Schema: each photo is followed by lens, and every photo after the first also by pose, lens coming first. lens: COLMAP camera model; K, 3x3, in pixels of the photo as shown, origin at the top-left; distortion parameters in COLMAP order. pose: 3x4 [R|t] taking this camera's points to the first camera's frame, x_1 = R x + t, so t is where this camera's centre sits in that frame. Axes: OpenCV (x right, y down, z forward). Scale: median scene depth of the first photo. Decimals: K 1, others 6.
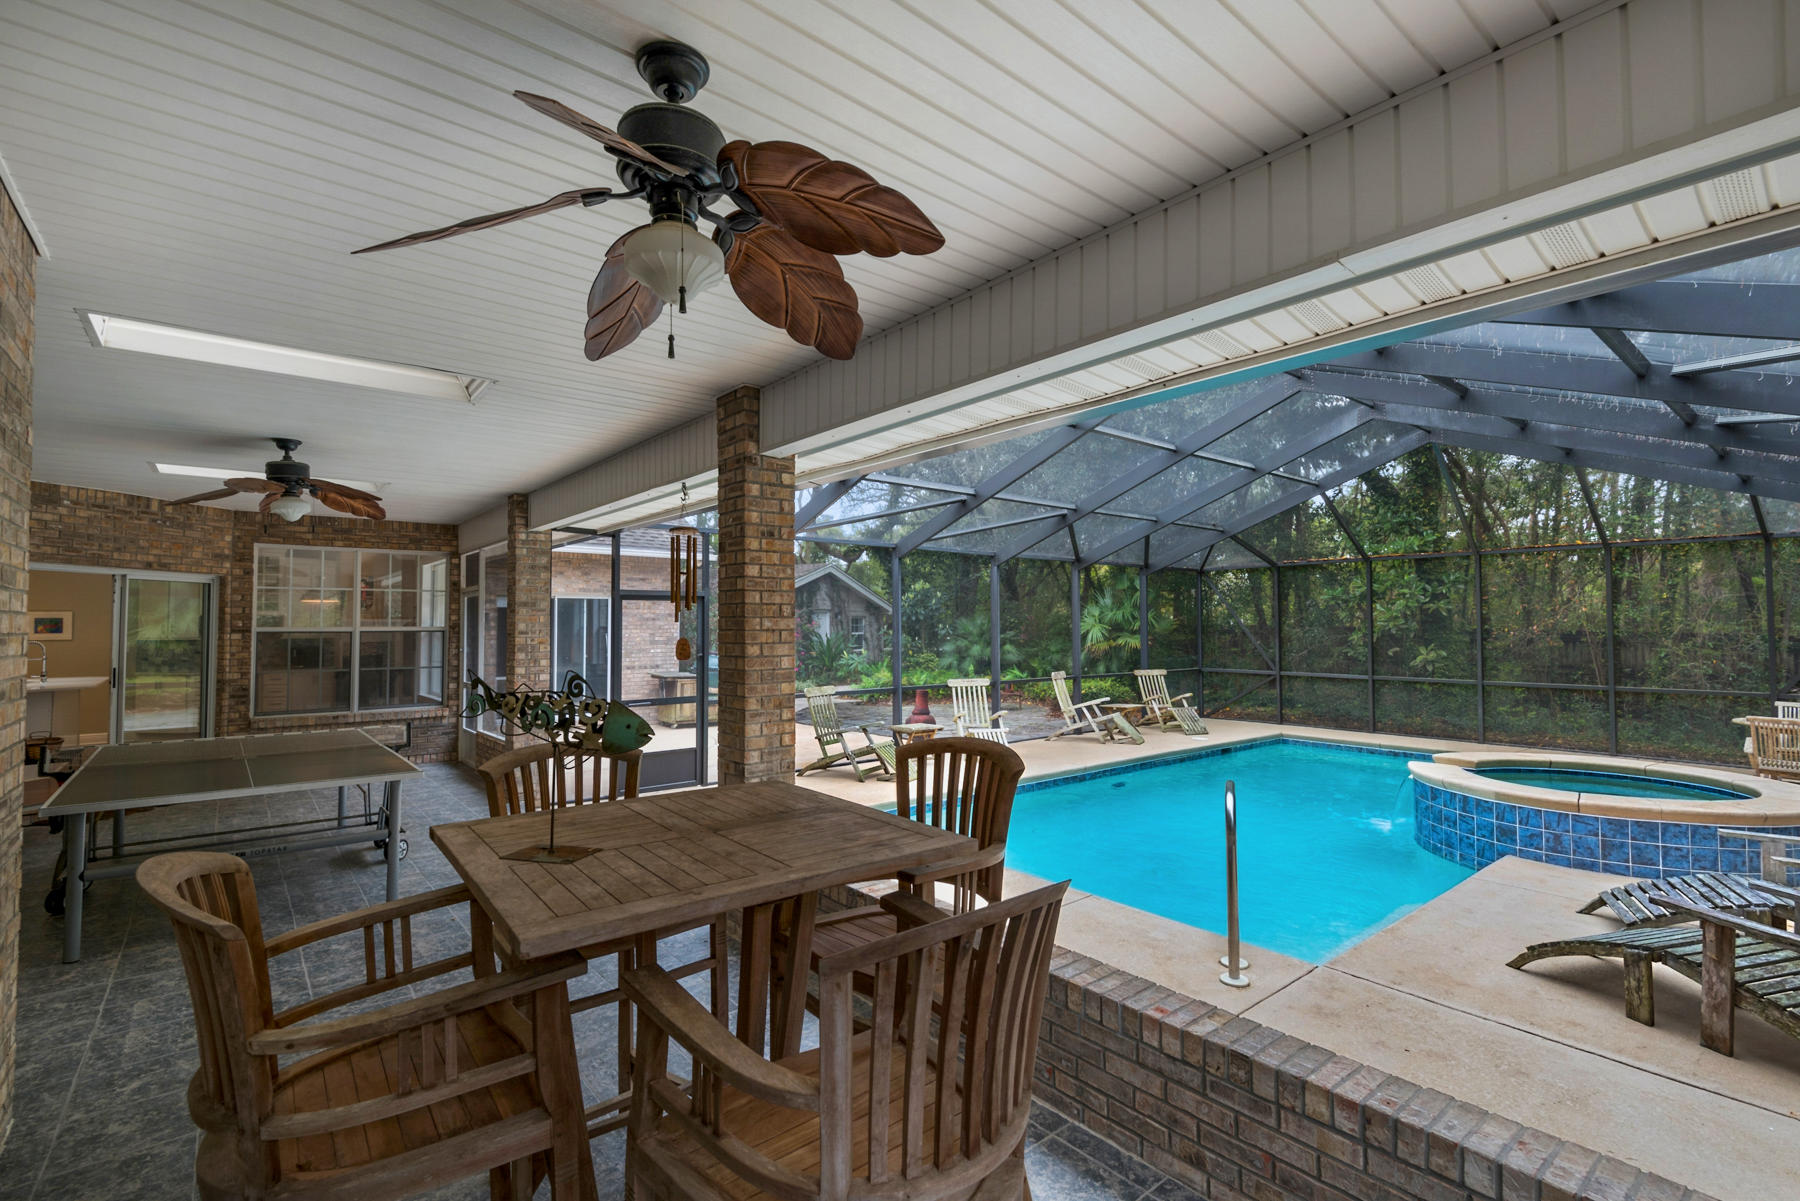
lens RADIAL K [[817.1, 0, 905.4], [0, 817.1, 599.3], [0, 0, 1]] dist [0.012021, -0.005007]
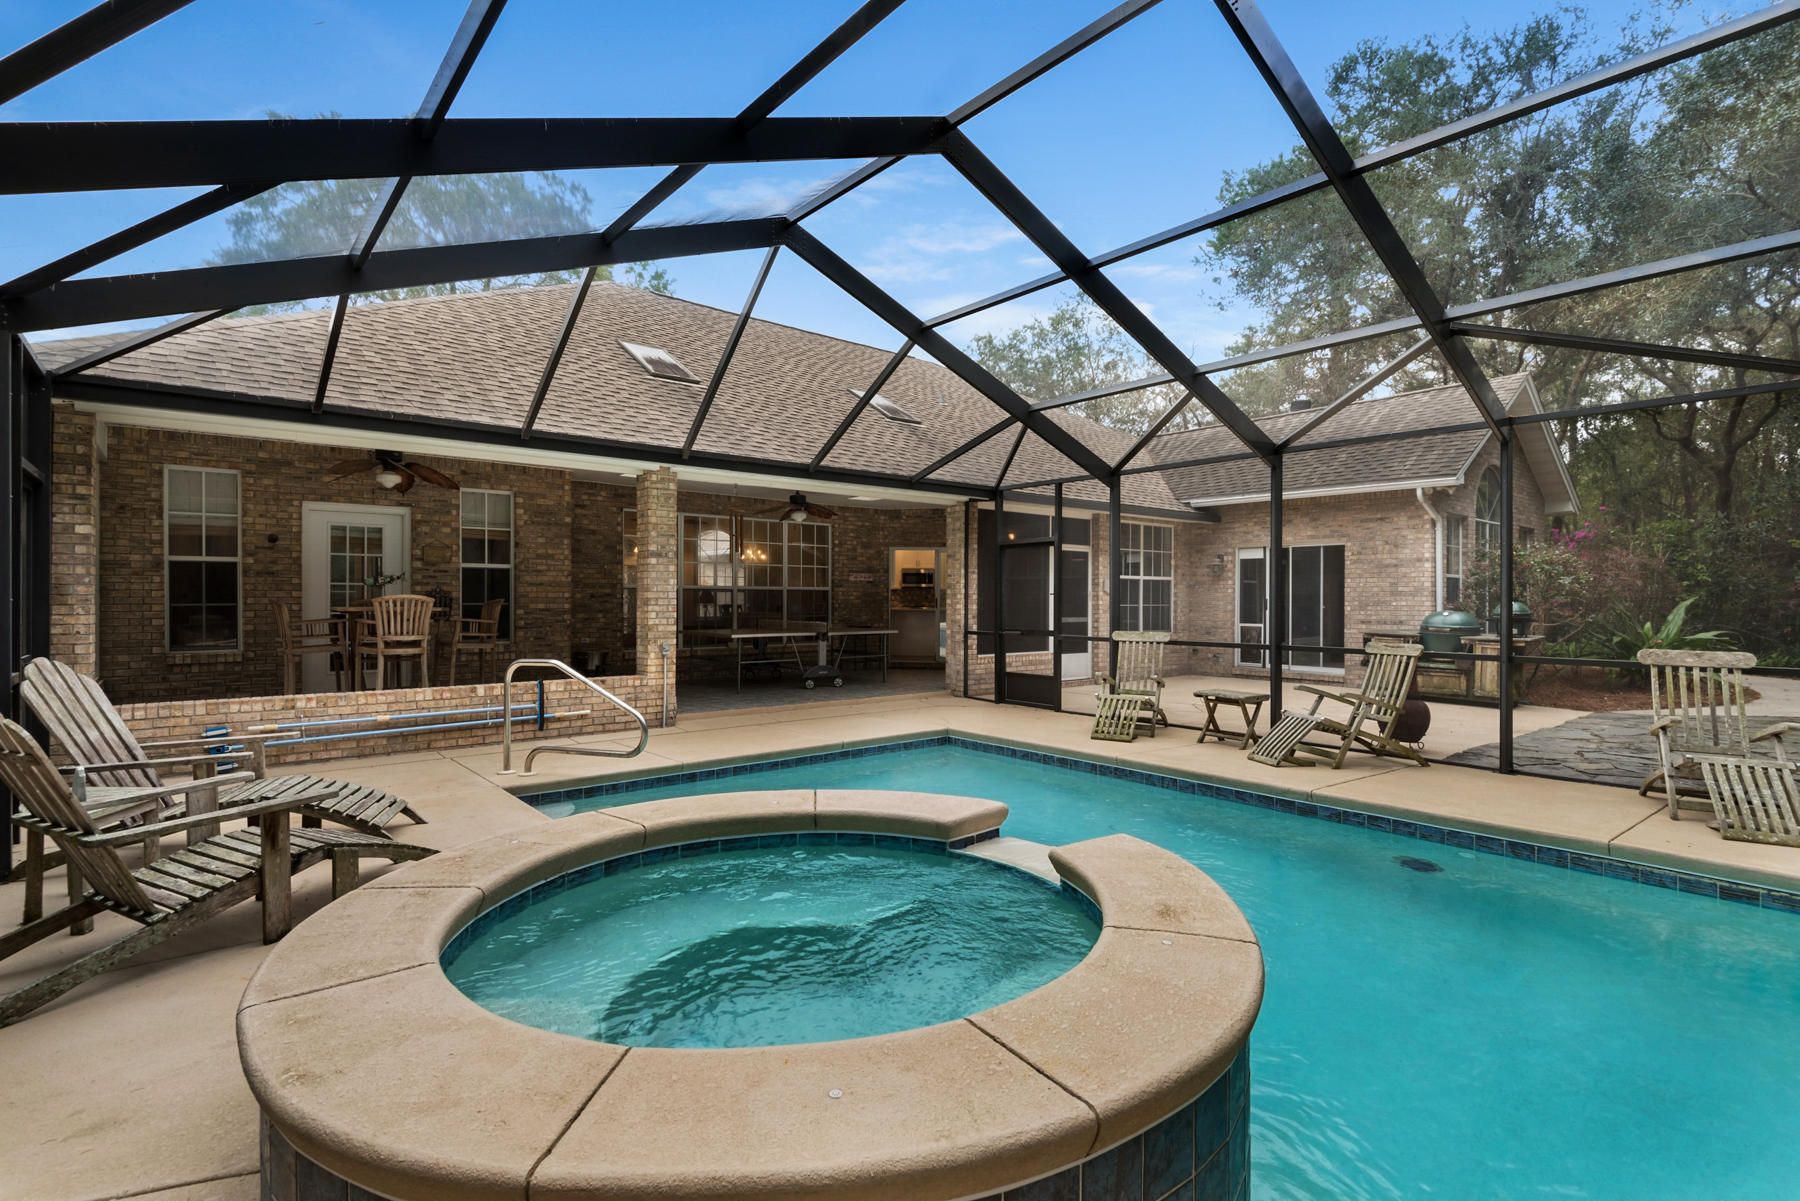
lens RADIAL K [[869.4, 0, 909.9], [0, 869.4, 602.0], [0, 0, 1]] dist [0.022119, -0.017228]
pose [[0.017855, 0.009913, -0.999791, 0.657543], [0.029230, 0.999518, 0.010432, 0.043007], [0.999413, -0.029411, 0.017557, 0.543559]]
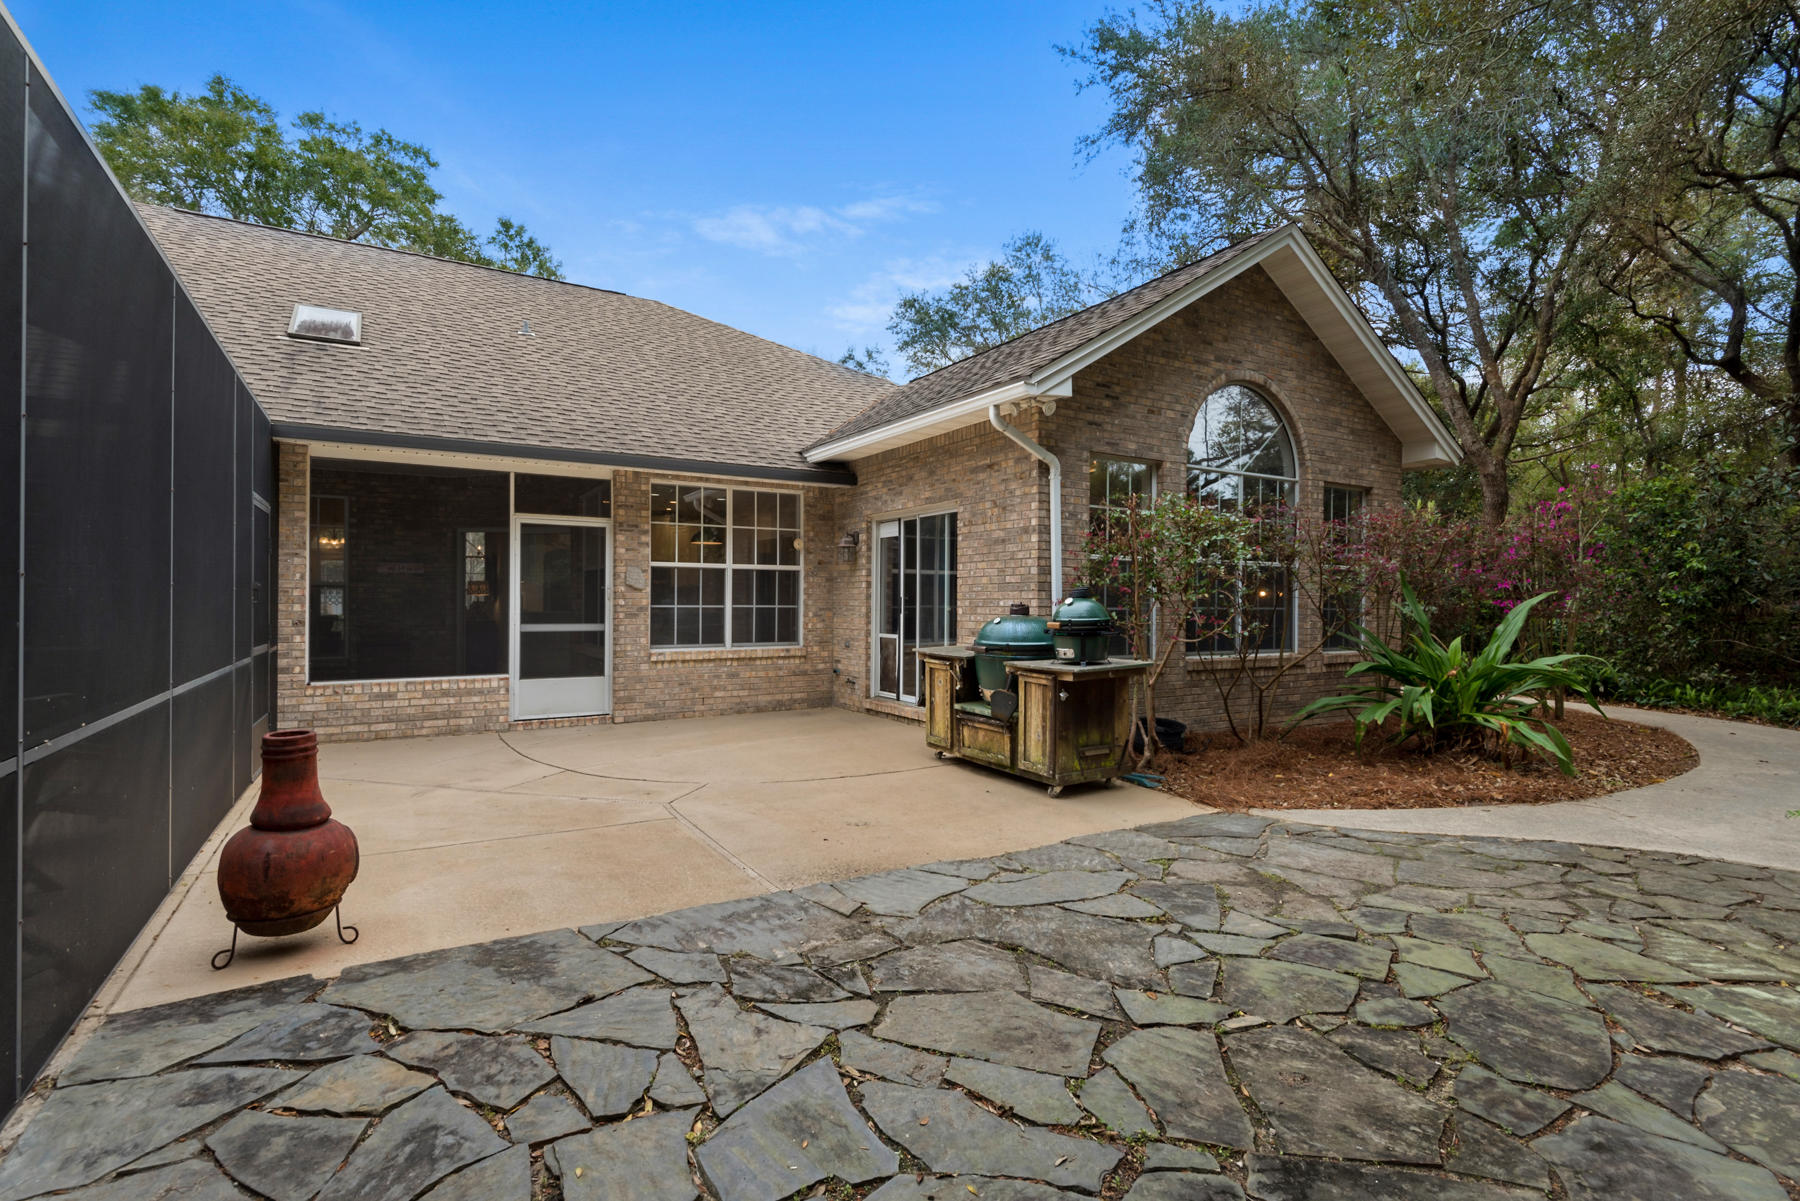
lens RADIAL K [[869.4, 0, 915.5], [0, 869.4, 599.3], [0, 0, 1]] dist [0.022119, -0.017228]
pose [[-0.154715, 0.002165, -0.987957, 0.266381], [0.028833, 0.999582, -0.002325, 0.068349], [0.987538, -0.028846, -0.154712, 1.158374]]
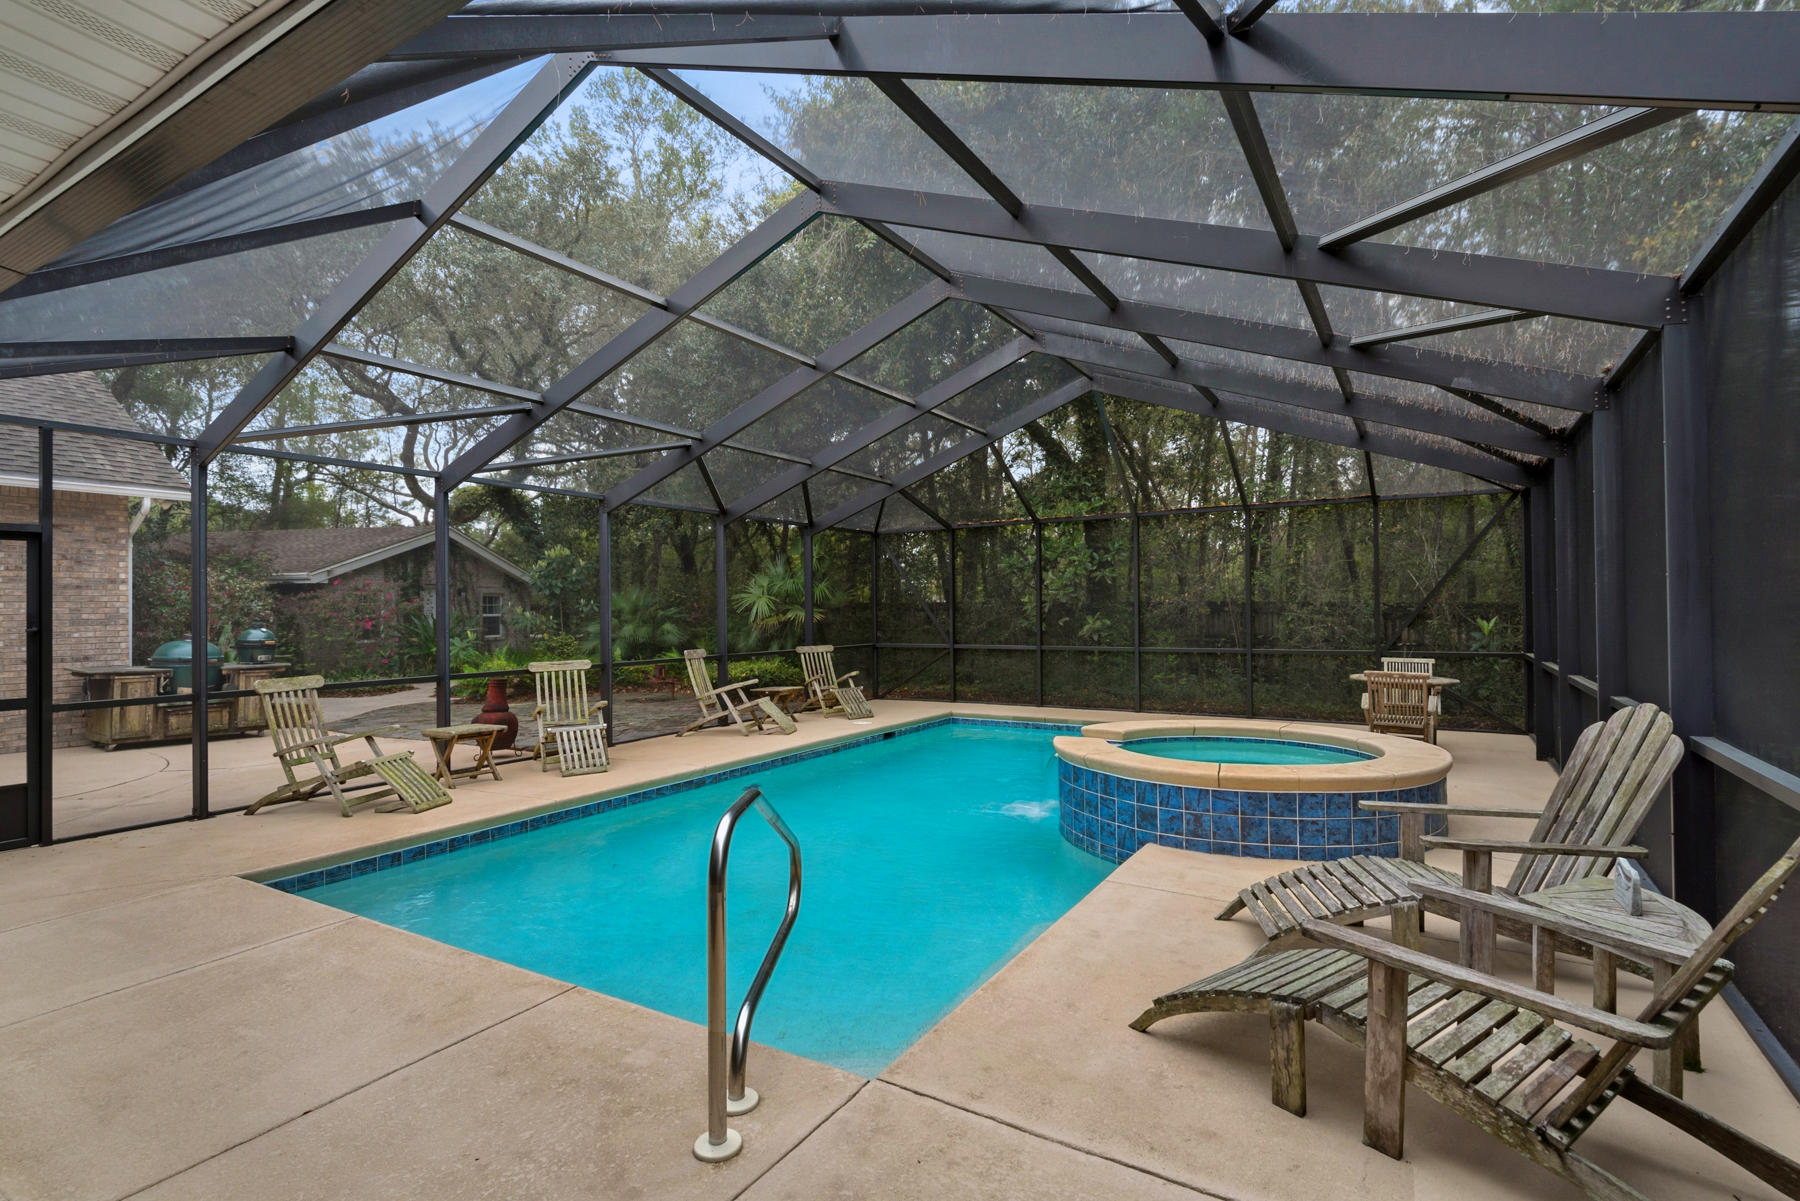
lens RADIAL K [[869.4, 0, 905.3], [0, 869.4, 599.5], [0, 0, 1]] dist [0.022119, -0.017228]
pose [[0.944010, -0.004752, 0.329882, 0.102294], [-0.001374, 0.999831, 0.018336, 0.023546], [-0.329914, -0.017763, 0.943844, 0.122762]]
